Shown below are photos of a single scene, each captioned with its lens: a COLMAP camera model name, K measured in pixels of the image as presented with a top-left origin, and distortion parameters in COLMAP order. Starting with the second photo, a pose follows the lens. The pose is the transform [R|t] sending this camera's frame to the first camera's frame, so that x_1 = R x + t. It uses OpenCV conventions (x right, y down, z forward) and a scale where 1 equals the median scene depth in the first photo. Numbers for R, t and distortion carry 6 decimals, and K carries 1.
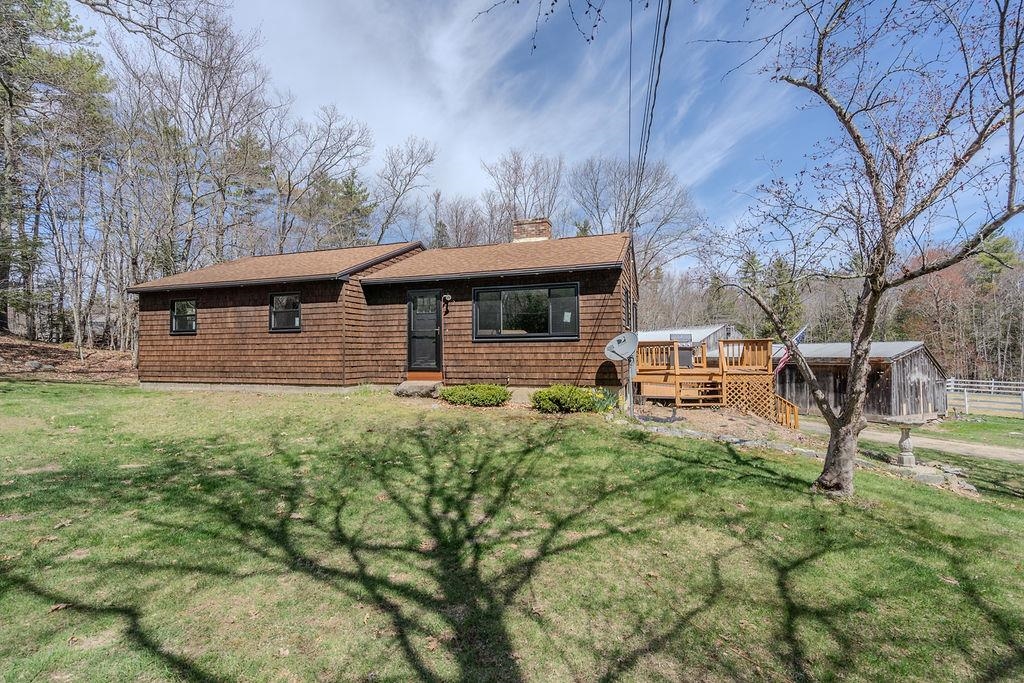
lens RADIAL K [[447.5, 0, 512.0], [0, 447.5, 341.5], [0, 0, 1]] dist [-0.001238, -0.000044]
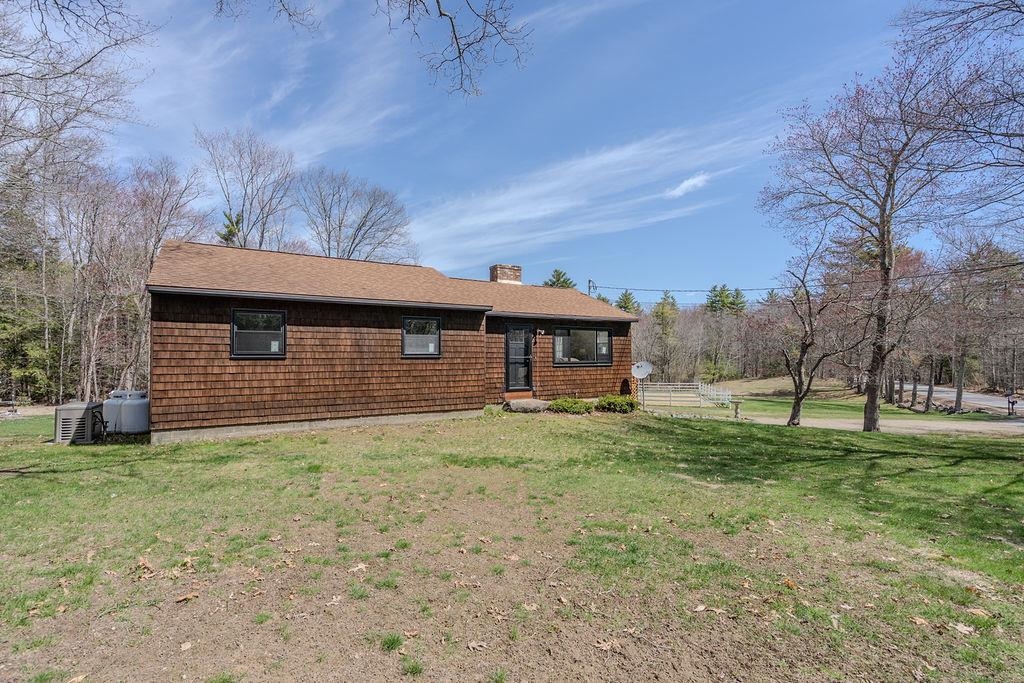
lens RADIAL K [[504.1, 0, 511.1], [0, 504.1, 358.2], [0, 0, 1]] dist [-0.000003, -0.000027]
pose [[0.619800, 0.006107, 0.784736, -1.250112], [-0.008313, 0.999965, -0.001217, -0.020917], [-0.784715, -0.005769, 0.619829, 0.177718]]
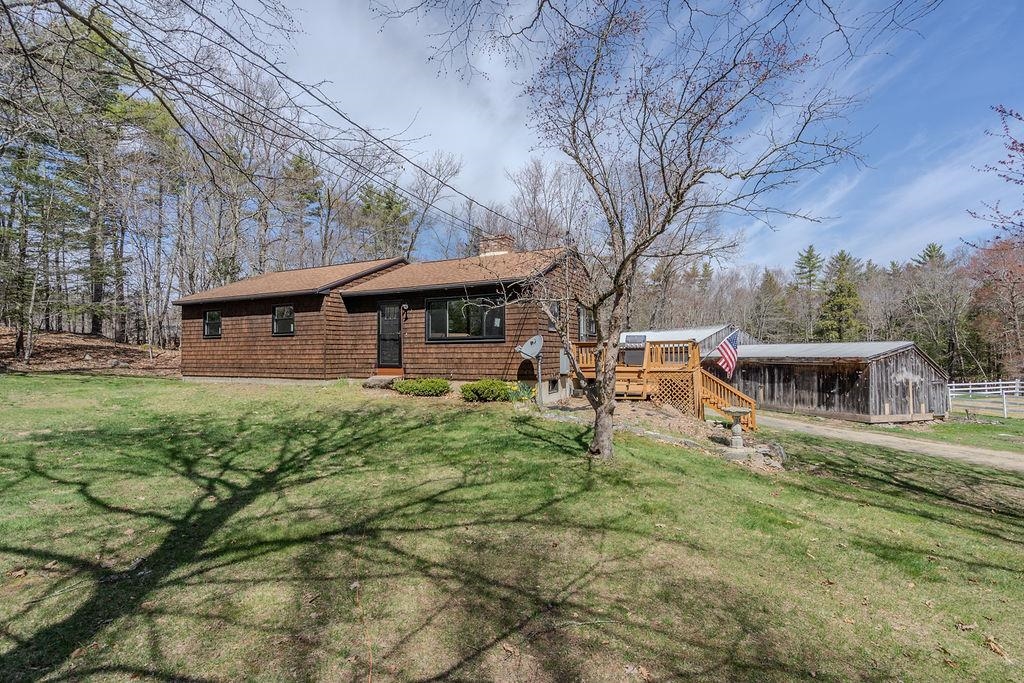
lens RADIAL K [[447.5, 0, 512.0], [0, 447.5, 341.5], [0, 0, 1]] dist [-0.001238, -0.000044]
pose [[0.993095, -0.003084, -0.117273, 0.270832], [0.003062, 0.999995, -0.000367, -0.002998], [0.117274, 0.000006, 0.993100, -0.159159]]
